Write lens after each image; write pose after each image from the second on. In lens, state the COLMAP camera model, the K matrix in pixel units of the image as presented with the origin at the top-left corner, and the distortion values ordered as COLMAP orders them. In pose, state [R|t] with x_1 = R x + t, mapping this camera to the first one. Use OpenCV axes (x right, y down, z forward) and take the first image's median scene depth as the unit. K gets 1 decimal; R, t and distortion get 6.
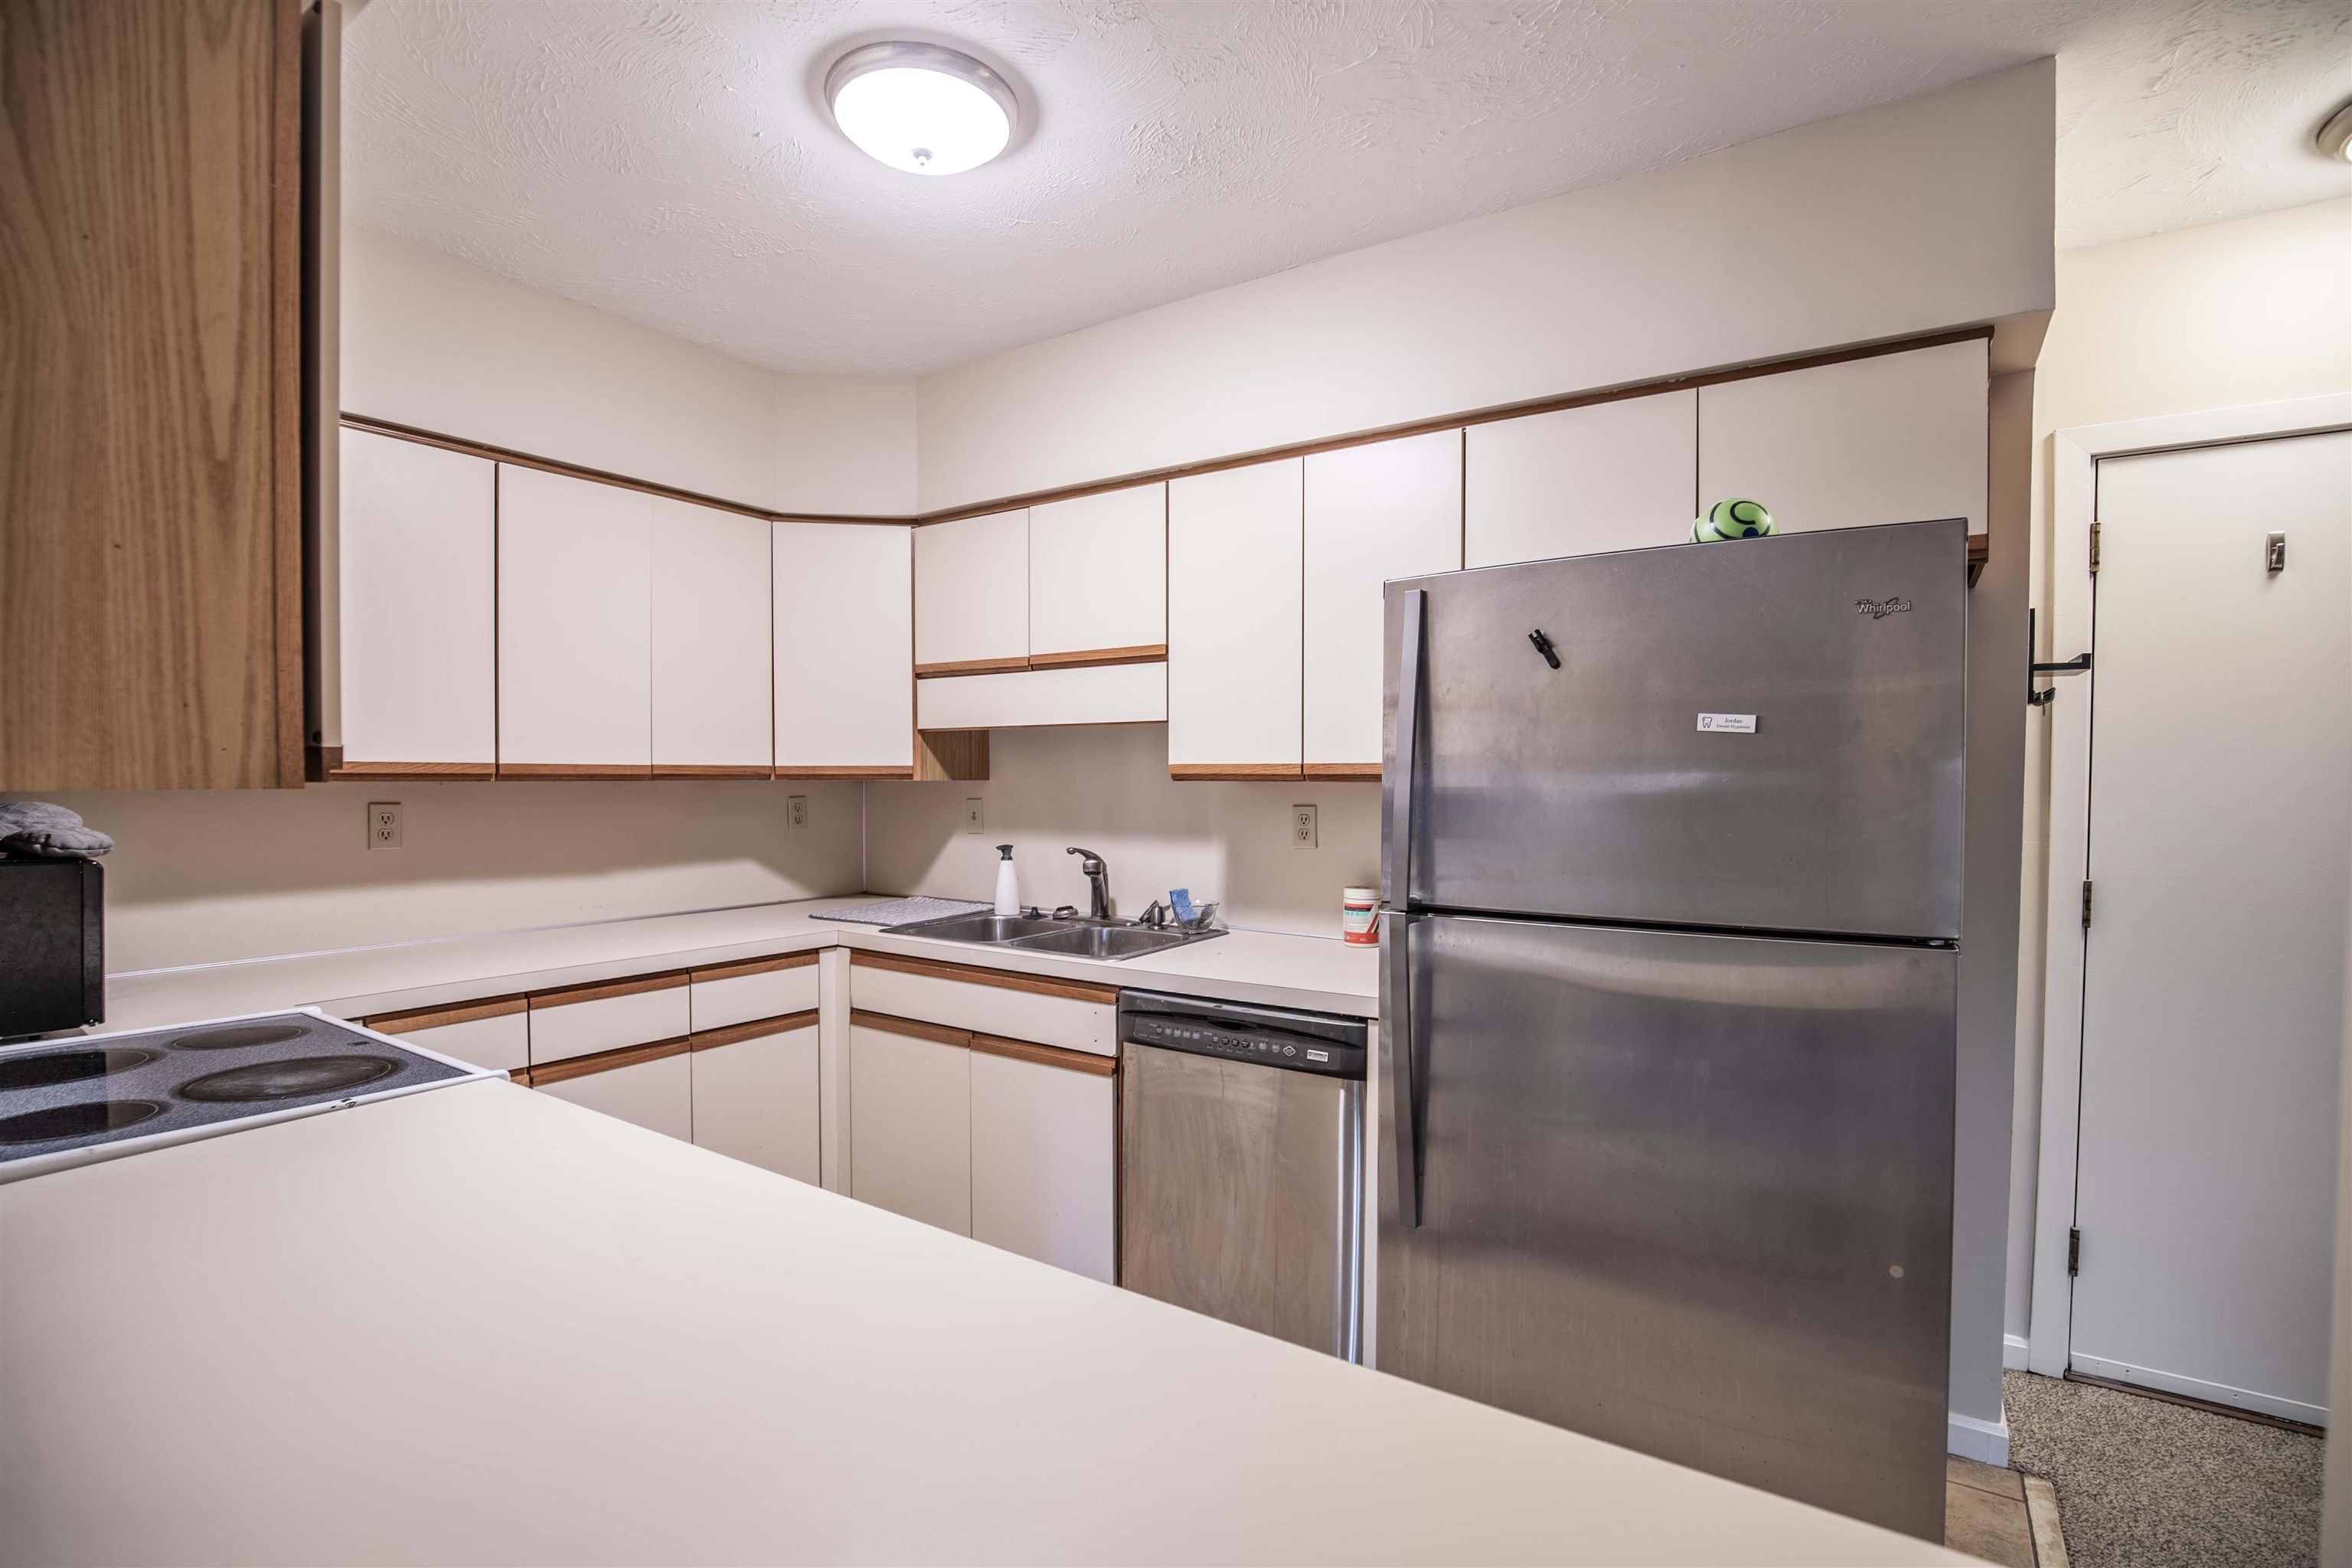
lens RADIAL K [[1083.9, 0, 1178.2], [0, 1083.9, 803.7], [0, 0, 1]] dist [-0.038807, 0.007850]
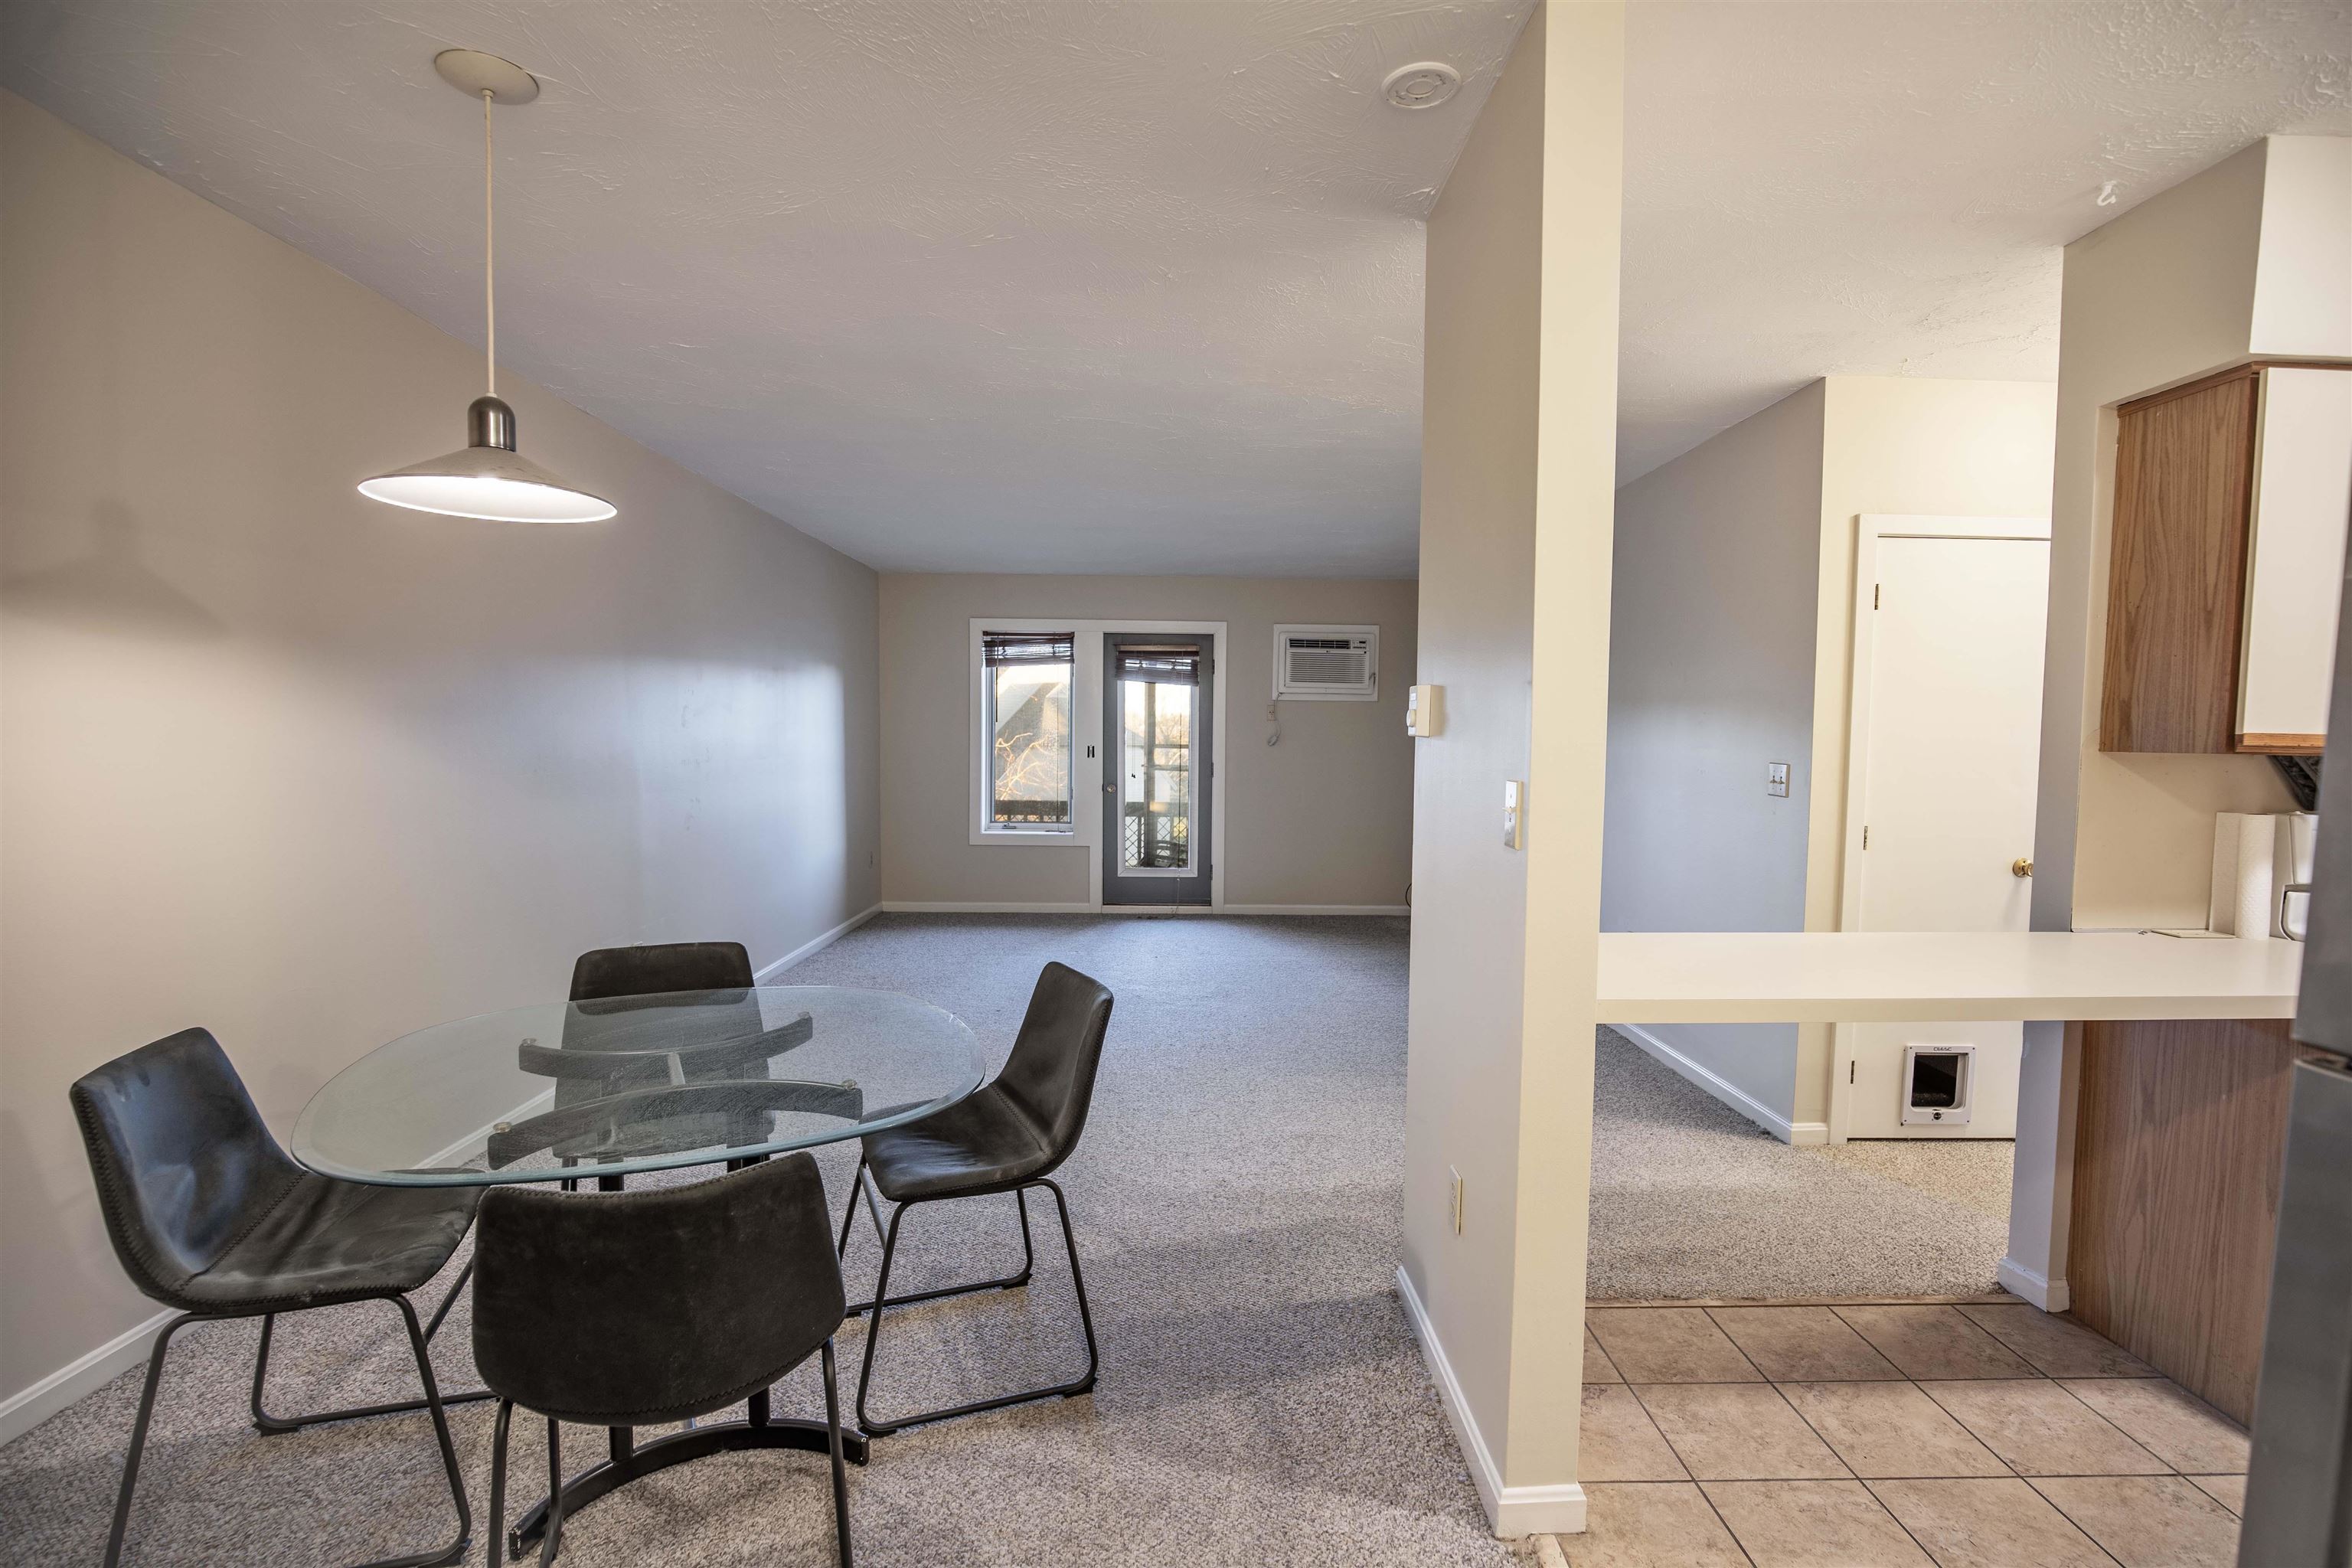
lens RADIAL K [[1083.9, 0, 1178.2], [0, 1083.9, 803.7], [0, 0, 1]] dist [-0.038807, 0.007850]
pose [[-0.824839, 0.023448, -0.564881, 0.828801], [-0.028218, 0.996187, 0.082555, -0.011210], [0.564662, 0.084034, -0.821033, 0.604869]]
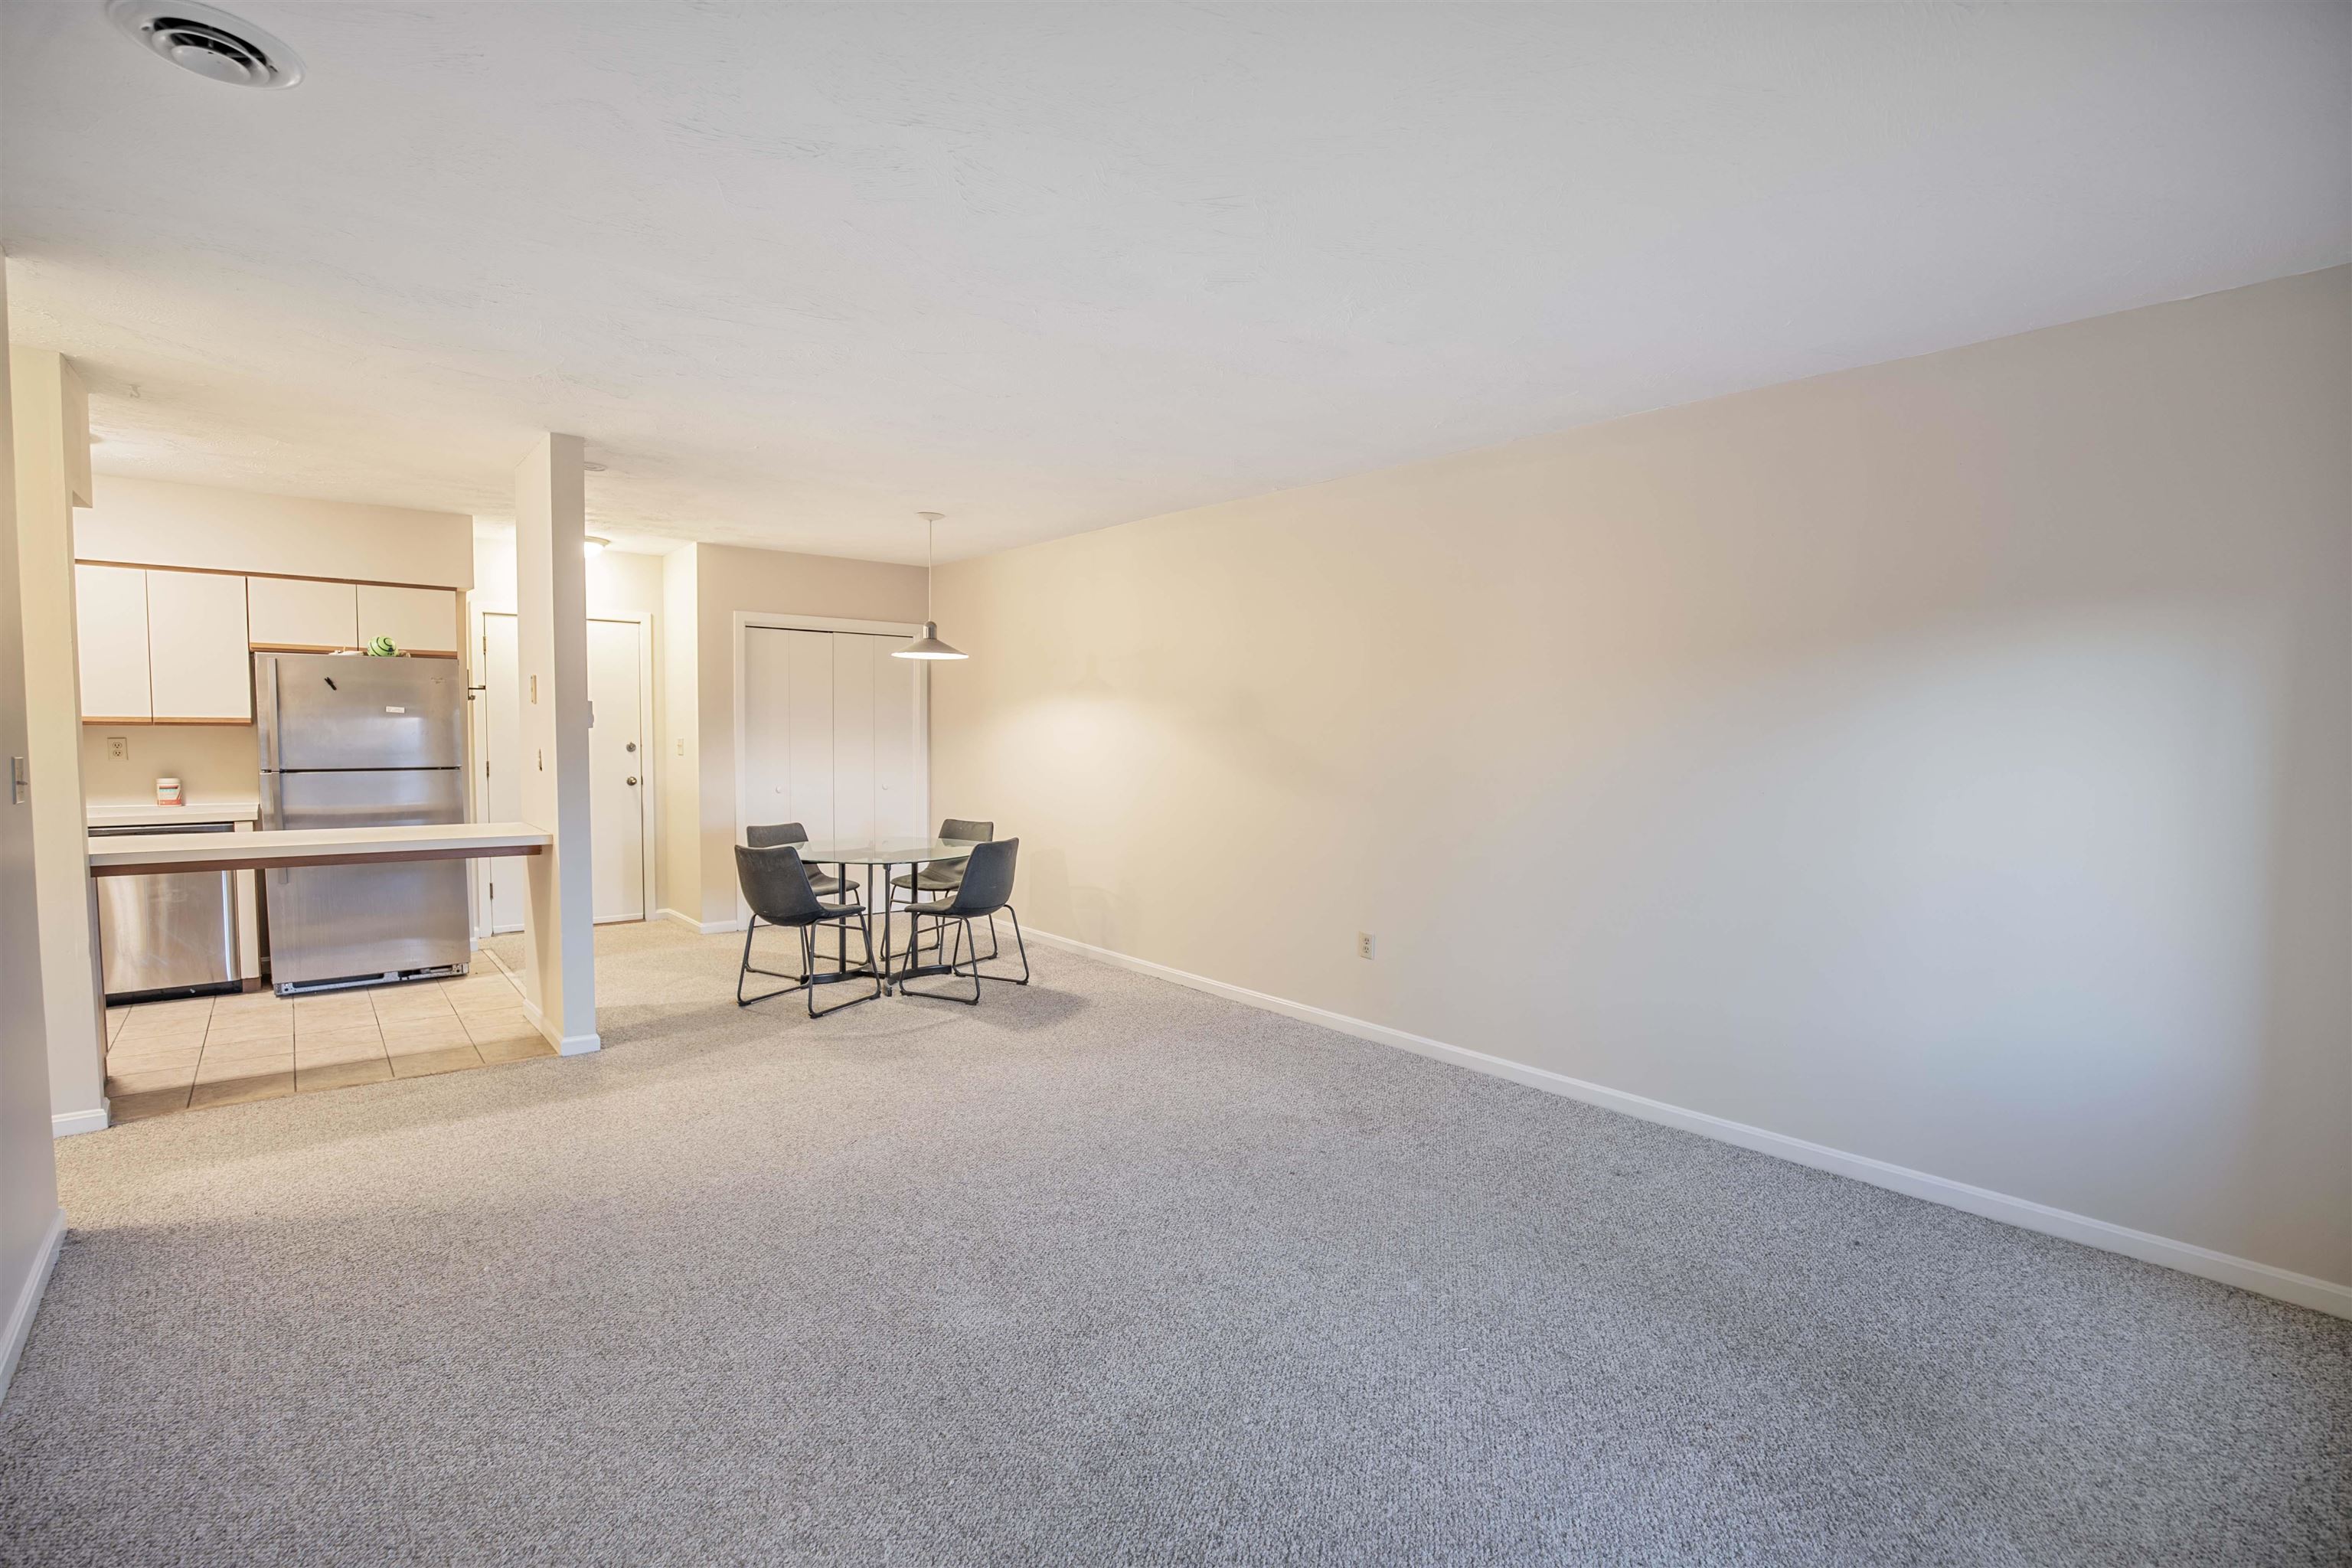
lens RADIAL K [[1083.9, 0, 1178.2], [0, 1083.9, 803.7], [0, 0, 1]] dist [-0.038807, 0.007850]
pose [[0.271602, -0.064911, 0.960218, -1.292469], [0.012316, 0.997876, 0.063973, 0.024461], [-0.962331, -0.005550, 0.271825, -1.448147]]
